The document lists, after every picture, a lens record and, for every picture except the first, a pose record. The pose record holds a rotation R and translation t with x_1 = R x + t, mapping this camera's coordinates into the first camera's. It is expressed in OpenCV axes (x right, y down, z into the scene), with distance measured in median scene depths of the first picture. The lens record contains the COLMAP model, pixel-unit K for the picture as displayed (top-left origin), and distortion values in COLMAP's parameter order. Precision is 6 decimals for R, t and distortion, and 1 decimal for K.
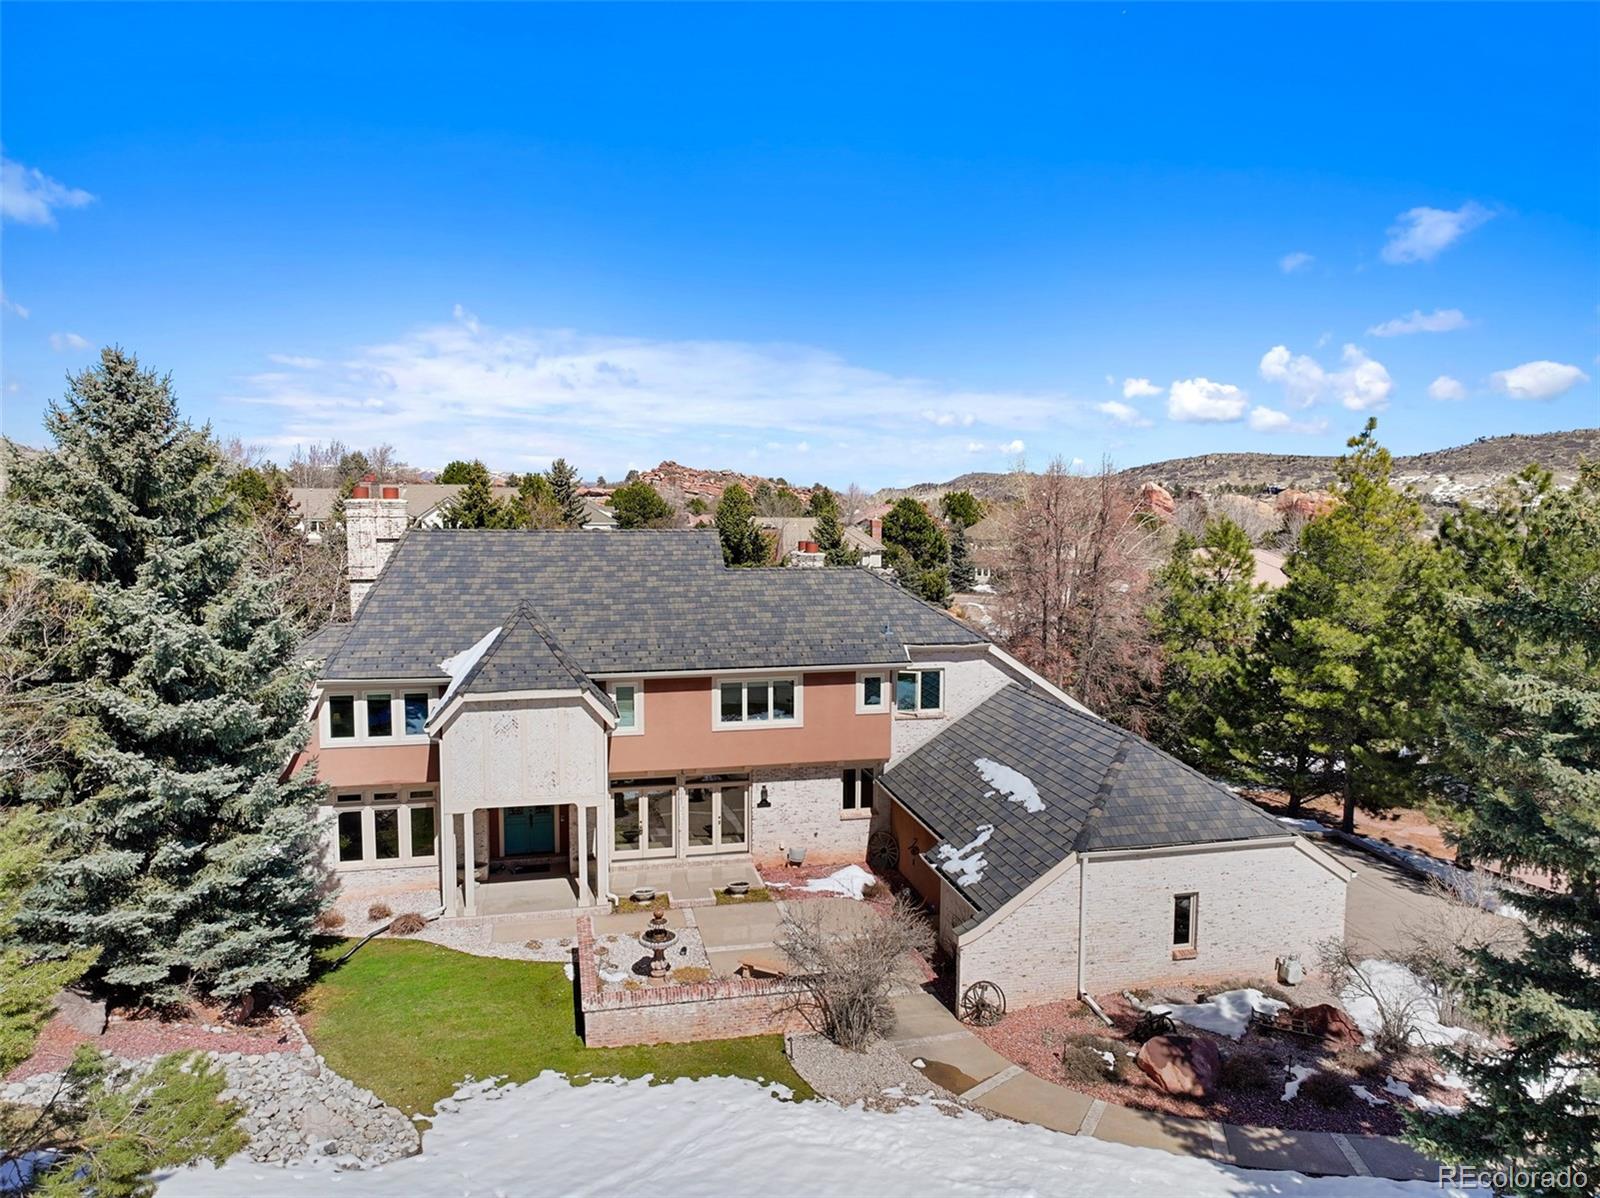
lens RADIAL K [[1127.9, 0, 800.0], [0, 1127.9, 599.0], [0, 0, 1]] dist [-0.000181, 0.004807]
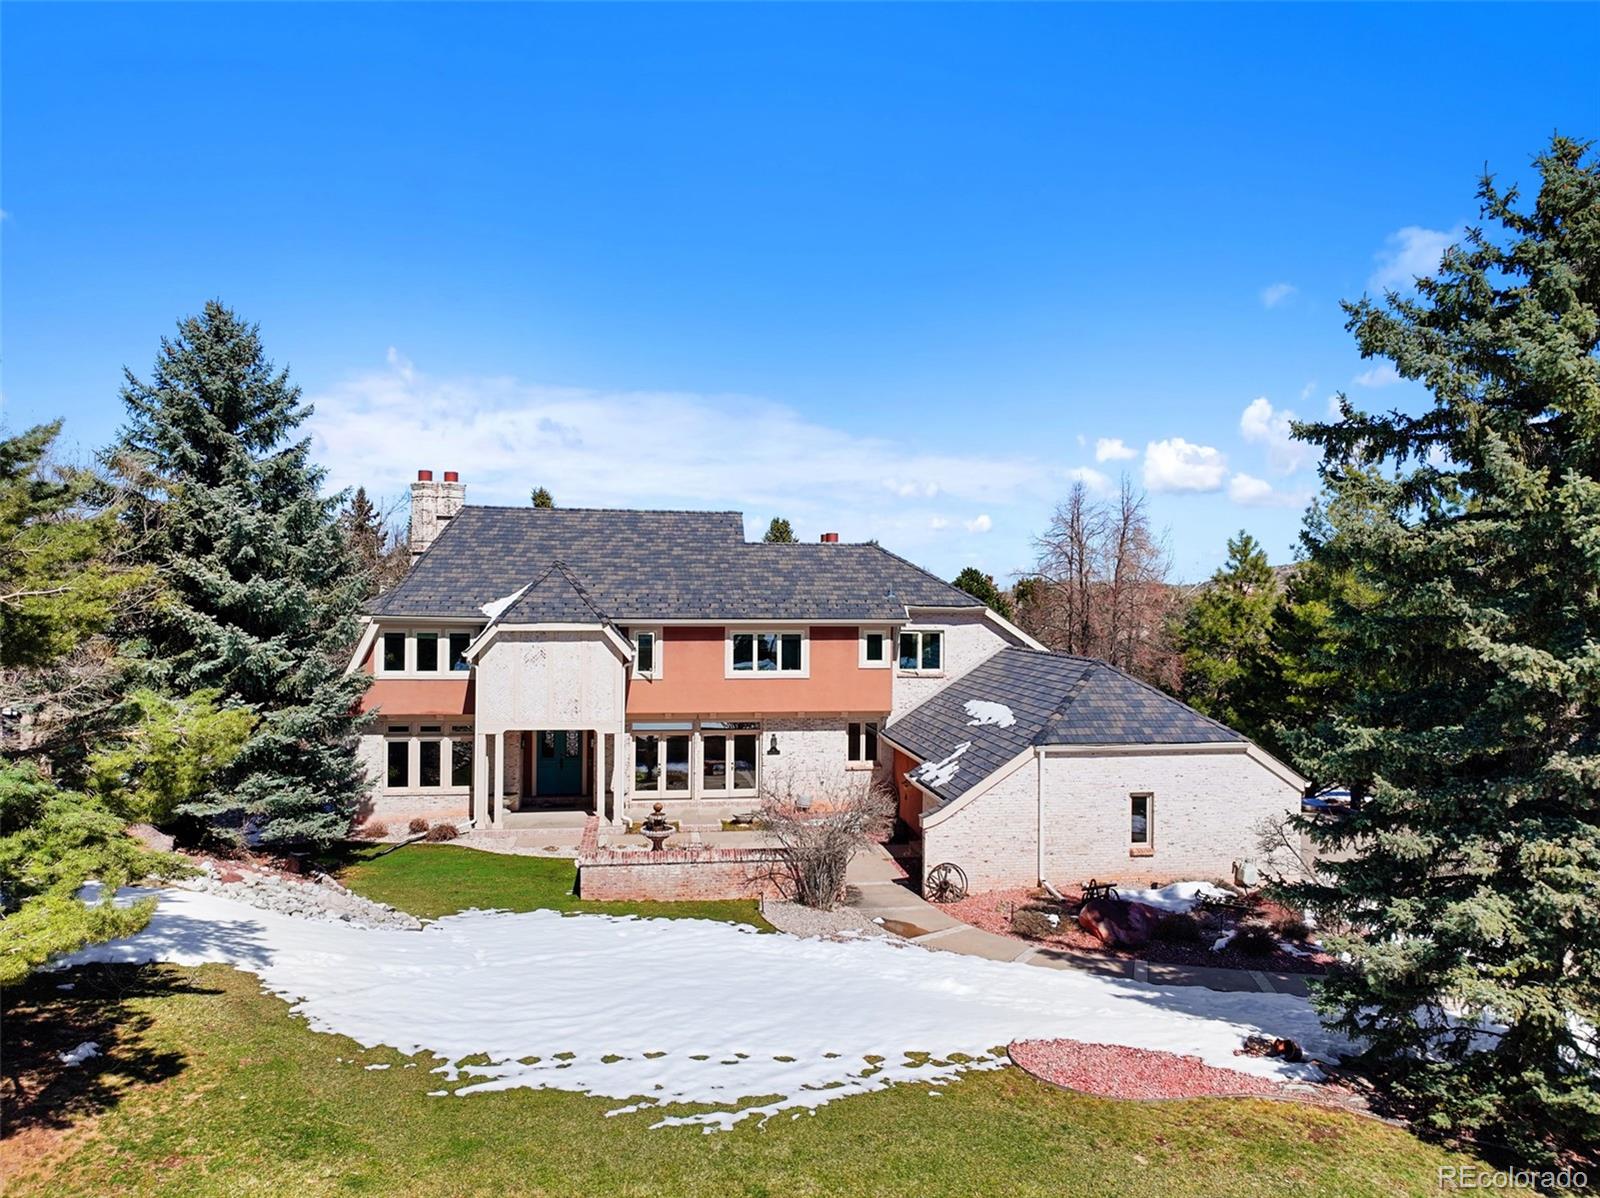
lens RADIAL K [[1125.4, 0, 800.0], [0, 1125.4, 599.0], [0, 0, 1]] dist [-0.000144, -0.006447]
pose [[0.997037, 0.004386, -0.076801, 0.082734], [-0.011686, 0.995422, -0.094856, 0.151816], [0.076034, 0.095472, 0.992524, -0.088113]]
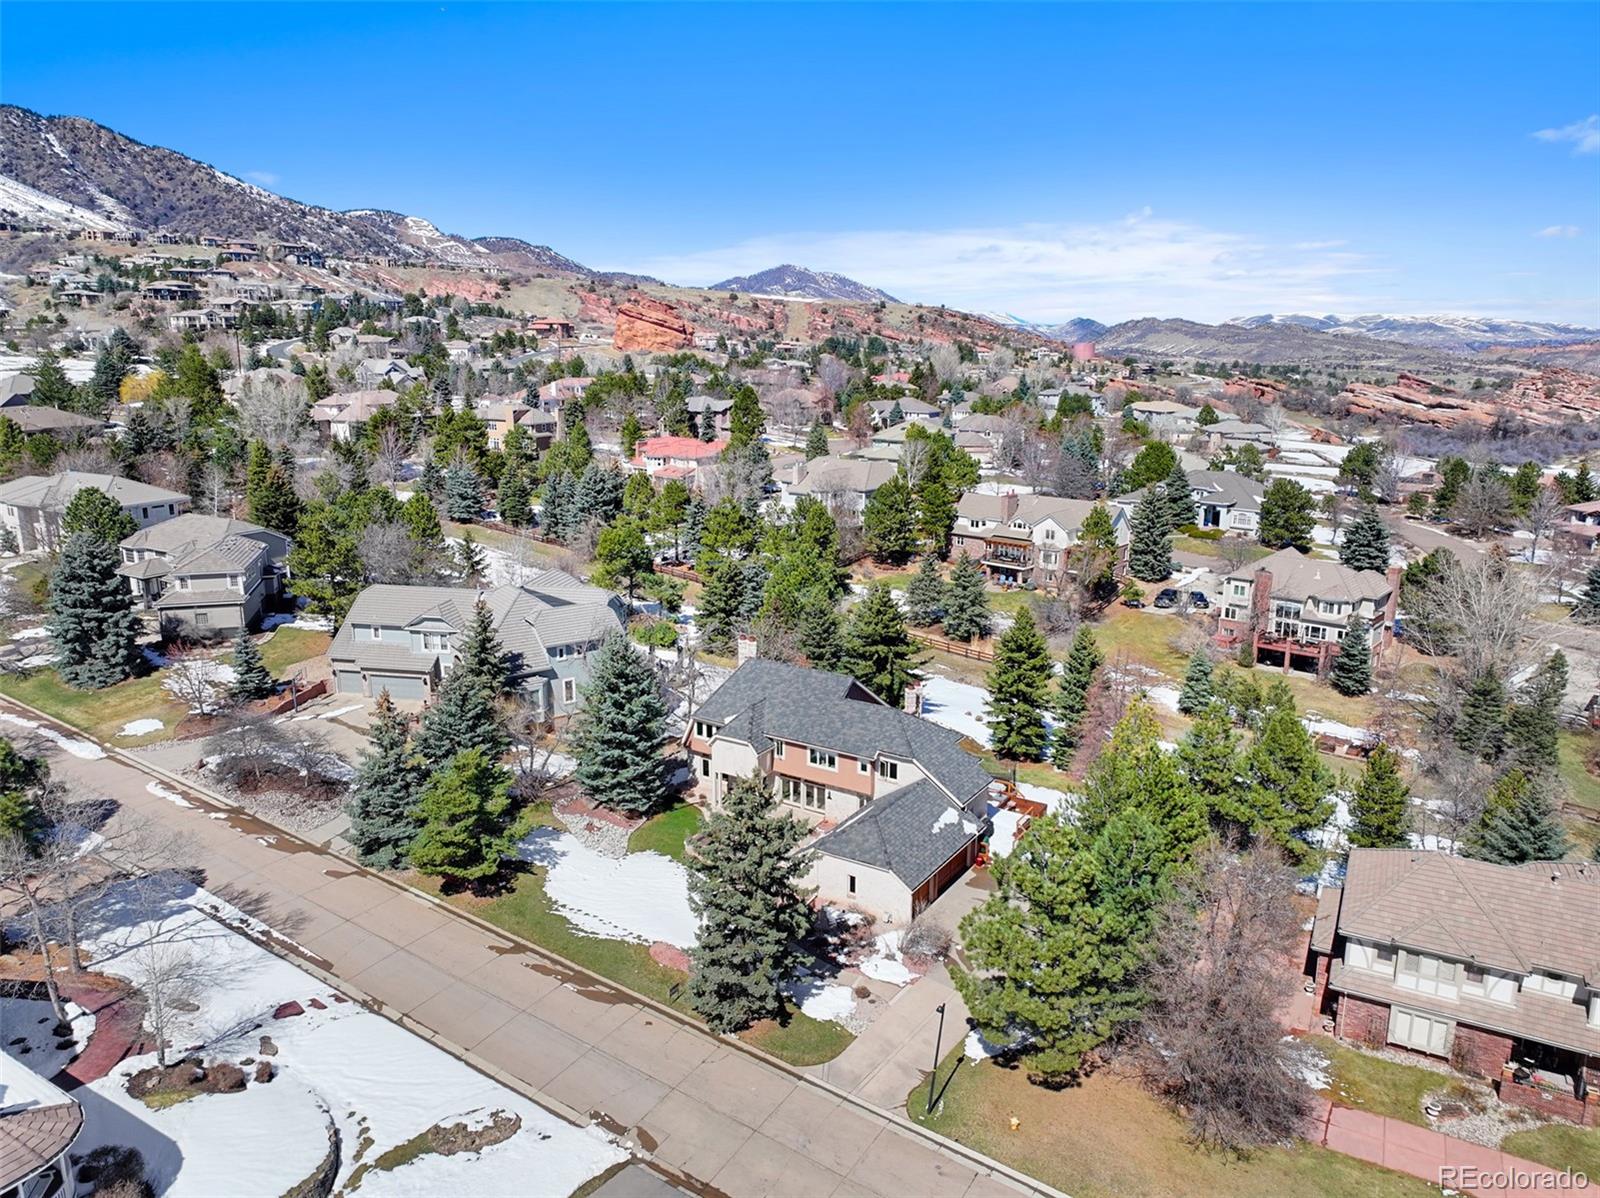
lens RADIAL K [[1125.4, 0, 800.0], [0, 1125.4, 599.0], [0, 0, 1]] dist [-0.000144, -0.006447]
pose [[0.690780, 0.168584, -0.703137, 1.748470], [-0.064382, 0.982918, 0.172414, -0.737333], [0.720193, -0.073830, 0.689834, -0.797984]]
